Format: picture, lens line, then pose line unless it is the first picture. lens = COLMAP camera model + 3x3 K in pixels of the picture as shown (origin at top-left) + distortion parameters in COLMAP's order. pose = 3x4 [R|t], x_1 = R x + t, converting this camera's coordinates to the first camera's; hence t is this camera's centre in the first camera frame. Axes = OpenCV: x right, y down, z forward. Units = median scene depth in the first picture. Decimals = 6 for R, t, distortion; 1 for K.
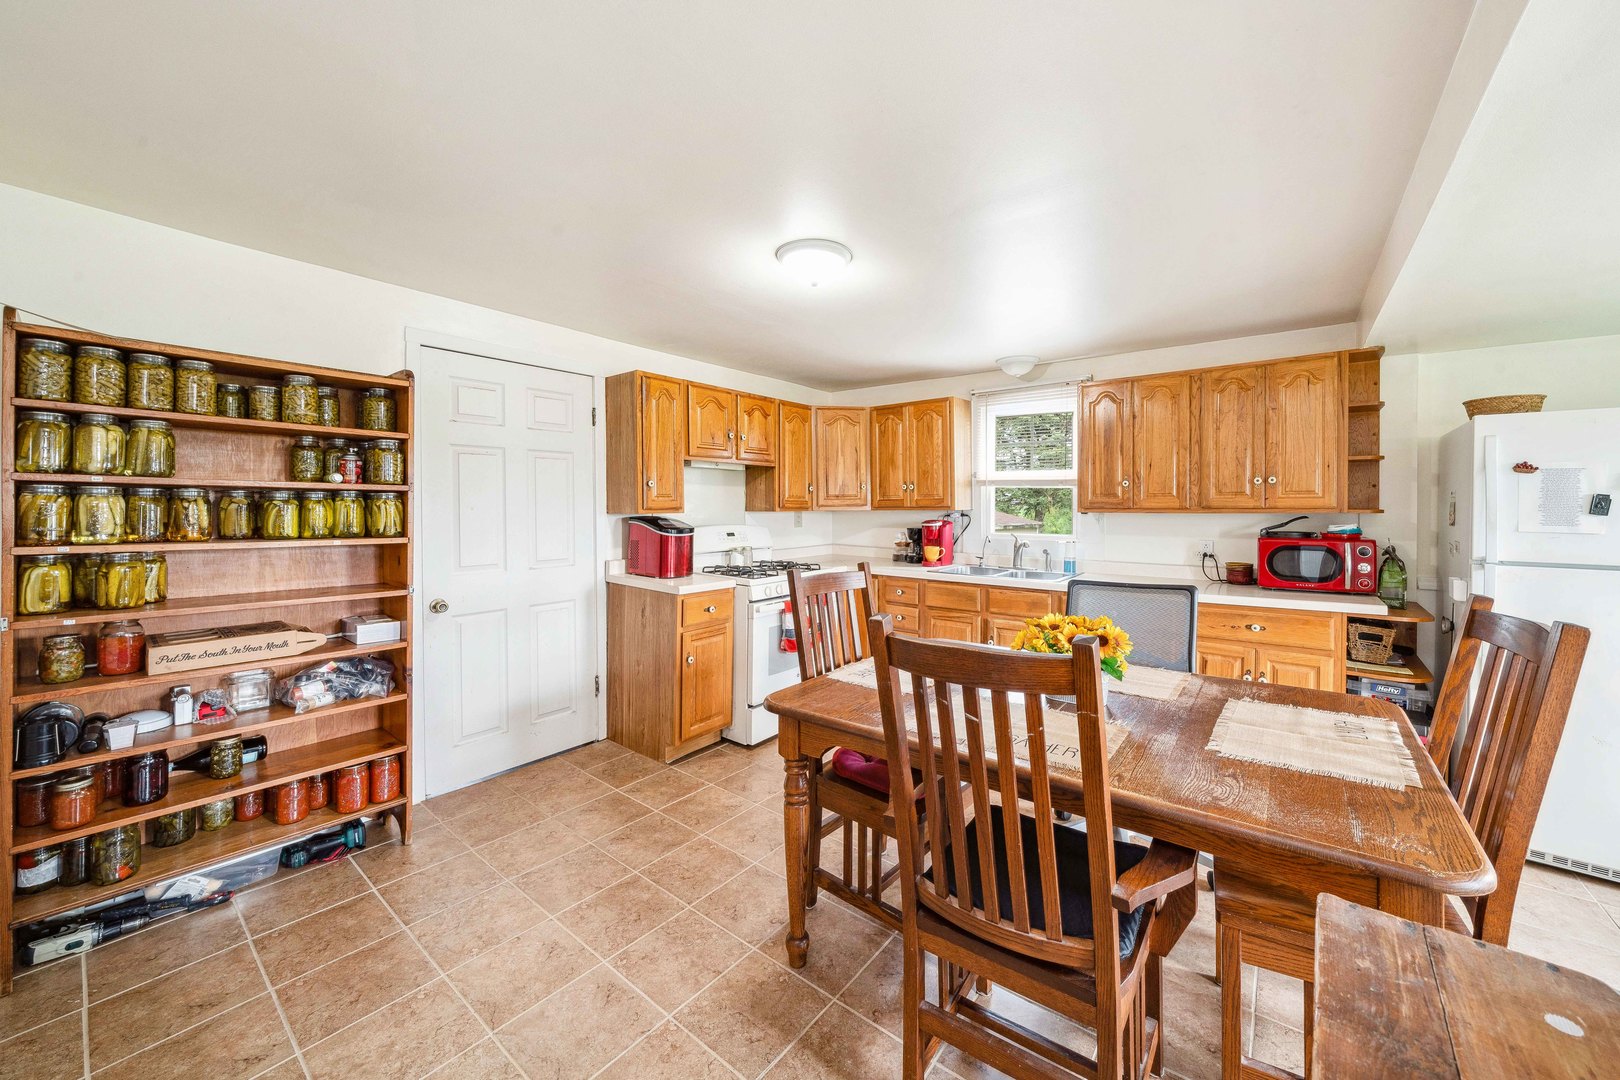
lens RADIAL K [[607.3, 0, 814.2], [0, 607.3, 509.0], [0, 0, 1]] dist [-0.008589, -0.000066]
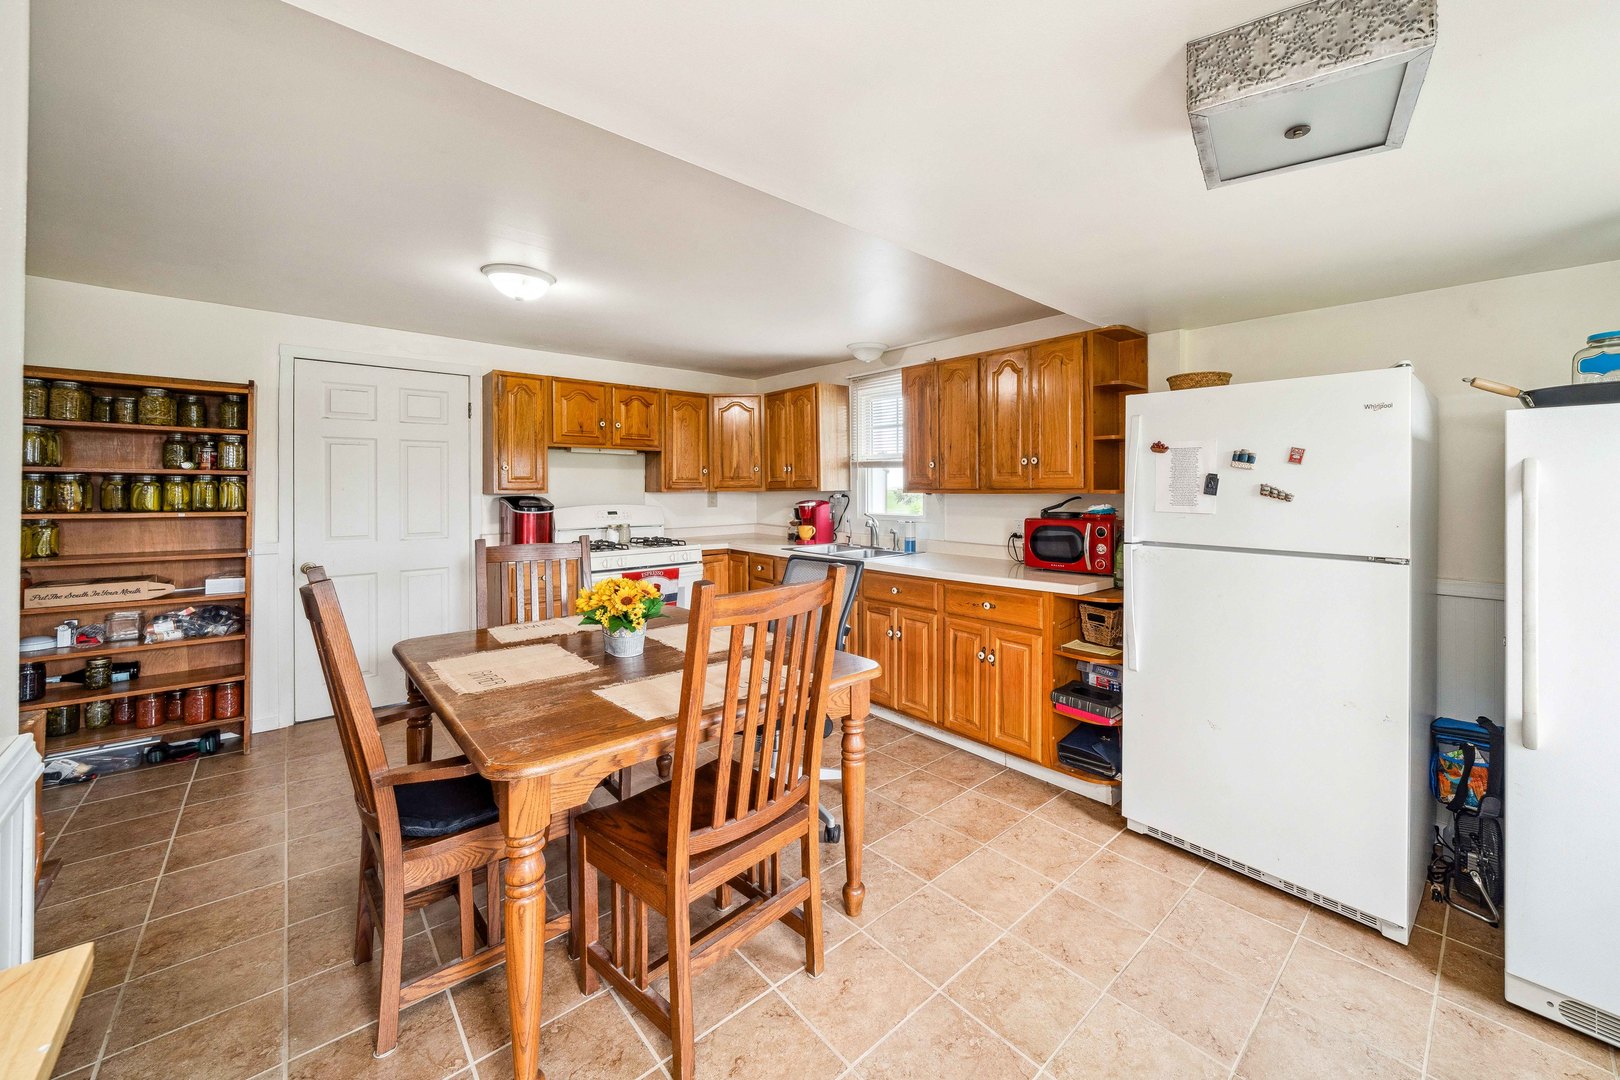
lens RADIAL K [[625.3, 0, 857.7], [0, 625.3, 483.0], [0, 0, 1]] dist [-0.003145, -0.000271]
pose [[0.987143, -0.002049, -0.159827, 0.790110], [0.000089, 0.999925, -0.012269, 0.002901], [0.159840, 0.012097, 0.987069, -0.090007]]
